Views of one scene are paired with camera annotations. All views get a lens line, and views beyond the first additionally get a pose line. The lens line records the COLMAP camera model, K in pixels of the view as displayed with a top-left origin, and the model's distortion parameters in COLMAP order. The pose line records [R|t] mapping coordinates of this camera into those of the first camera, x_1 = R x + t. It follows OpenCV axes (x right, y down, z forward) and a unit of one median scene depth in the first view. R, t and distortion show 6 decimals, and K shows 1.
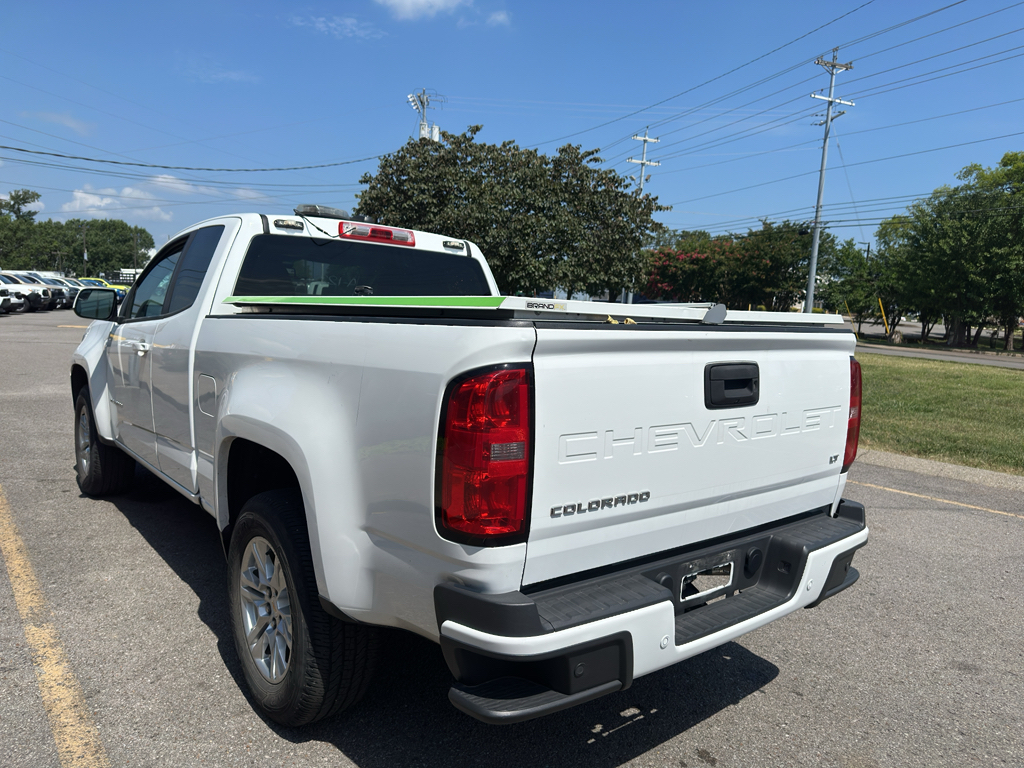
lens RADIAL K [[745.3, 0, 512.0], [0, 745.3, 384.0], [0, 0, 1]] dist [0.045914, -0.067677]
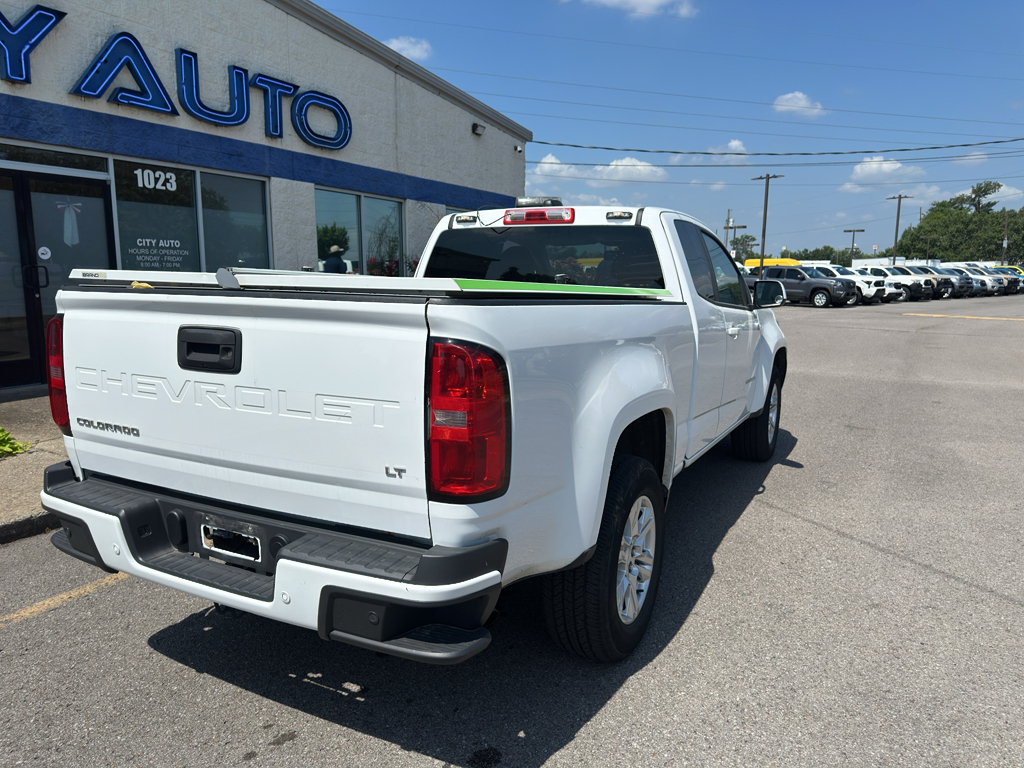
lens RADIAL K [[723.3, 0, 512.0], [0, 723.3, 384.0], [0, 0, 1]] dist [0.066888, -0.077634]
pose [[0.380860, 0.098999, -0.919318, 0.784107], [-0.085657, 0.993754, 0.071528, -0.032996], [0.920657, 0.051504, 0.386961, 0.579788]]
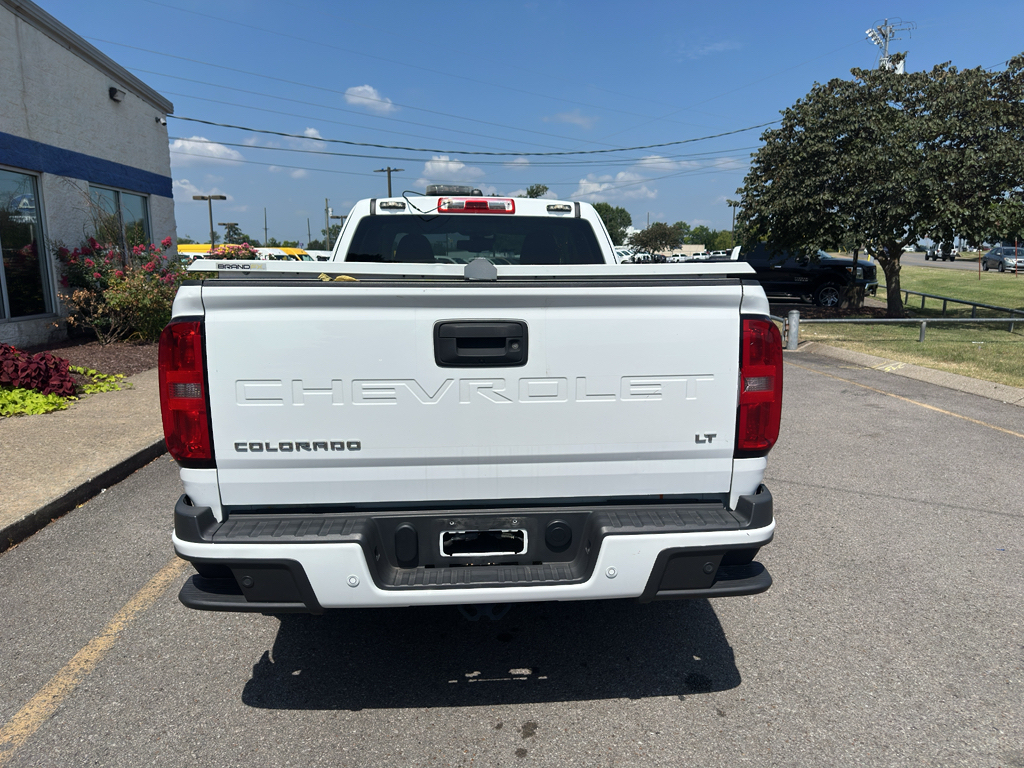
lens RADIAL K [[723.3, 0, 512.0], [0, 723.3, 384.0], [0, 0, 1]] dist [0.066888, -0.077634]
pose [[0.806462, 0.051857, -0.589007, 0.507906], [-0.022619, 0.998123, 0.056907, -0.000267], [0.590852, -0.032571, 0.806122, 0.160746]]
